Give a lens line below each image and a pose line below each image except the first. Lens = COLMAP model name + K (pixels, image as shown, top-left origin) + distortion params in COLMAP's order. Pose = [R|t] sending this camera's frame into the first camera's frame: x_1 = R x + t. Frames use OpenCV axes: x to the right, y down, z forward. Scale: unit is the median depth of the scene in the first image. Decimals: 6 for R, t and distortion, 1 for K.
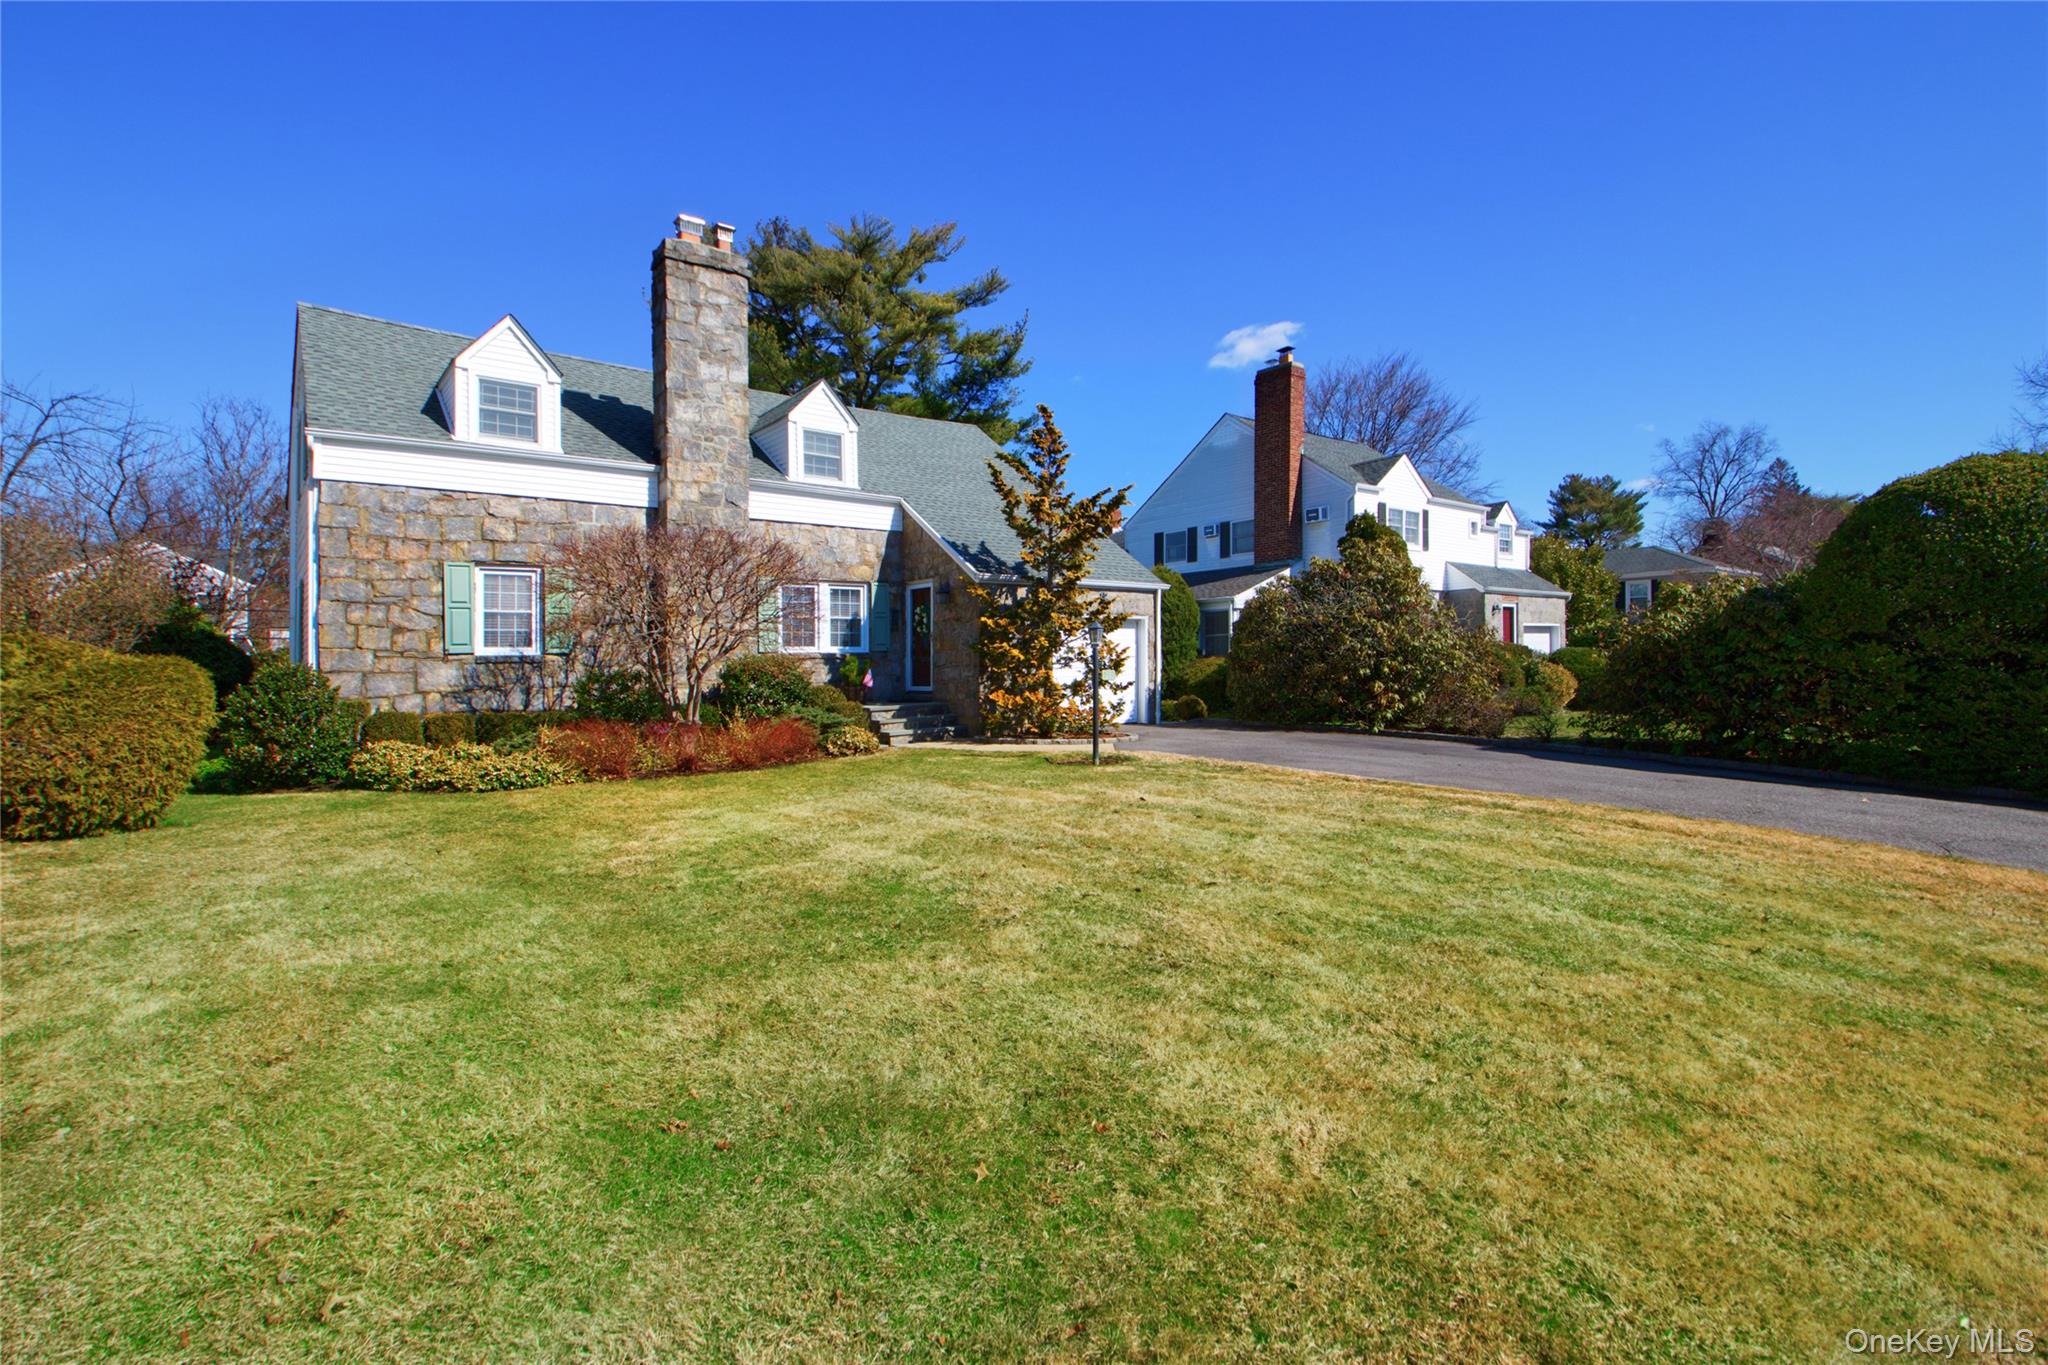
lens RADIAL K [[912.0, 0, 1027.0], [0, 912.0, 663.5], [0, 0, 1]] dist [-0.017047, -0.001067]
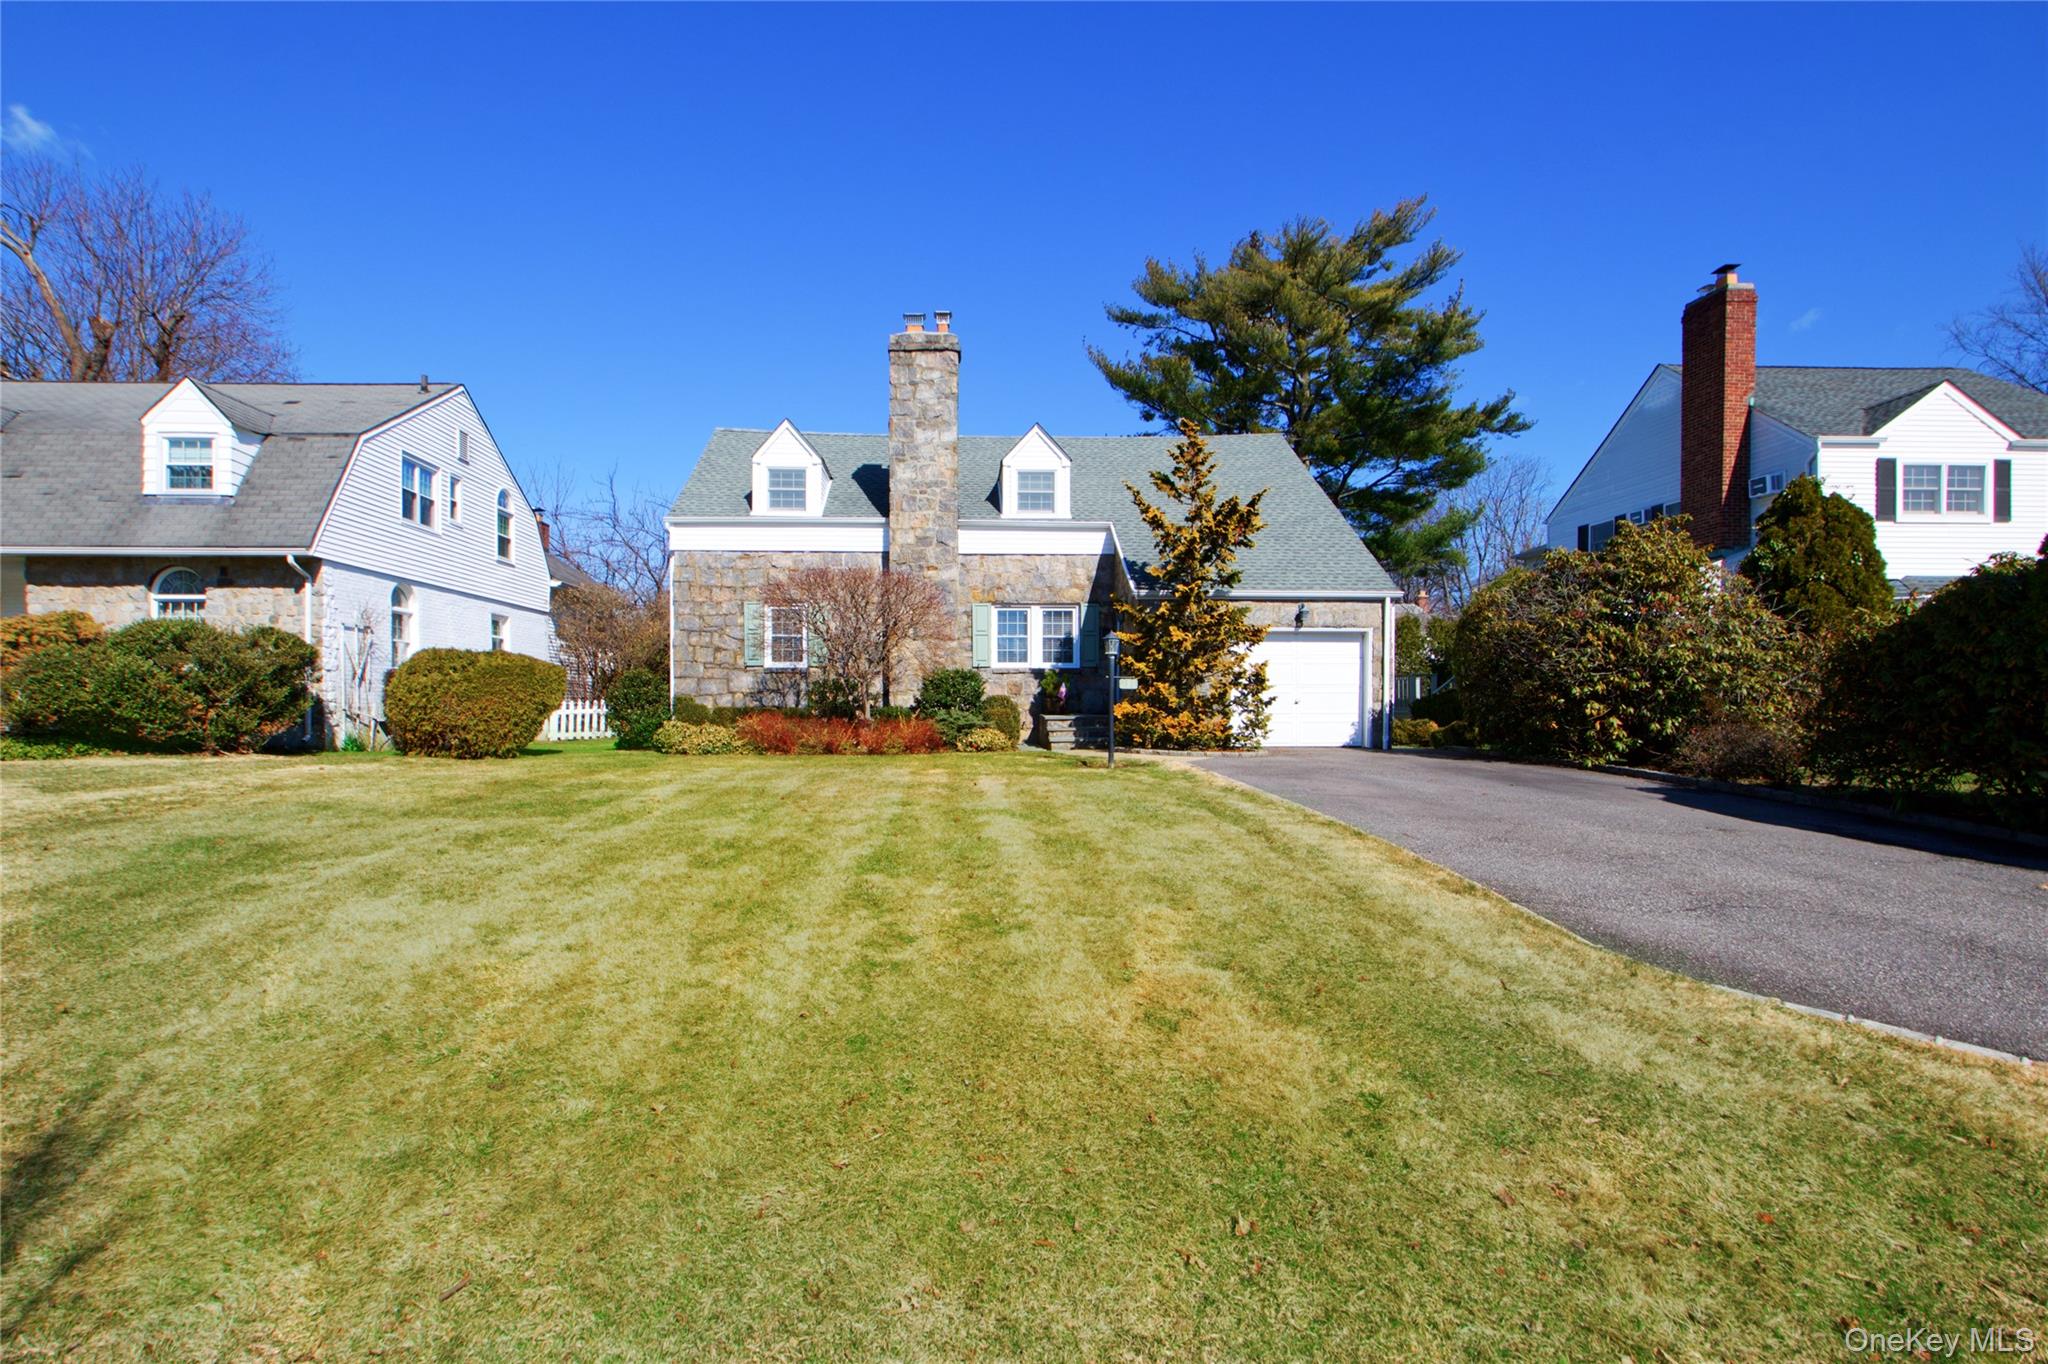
lens RADIAL K [[963.6, 0, 1020.5], [0, 963.6, 700.2], [0, 0, 1]] dist [-0.014830, -0.003651]
pose [[0.797442, 0.018757, -0.603104, 0.487775], [-0.015240, 0.999824, 0.010944, 0.015646], [0.603203, 0.000464, 0.797587, 0.041653]]
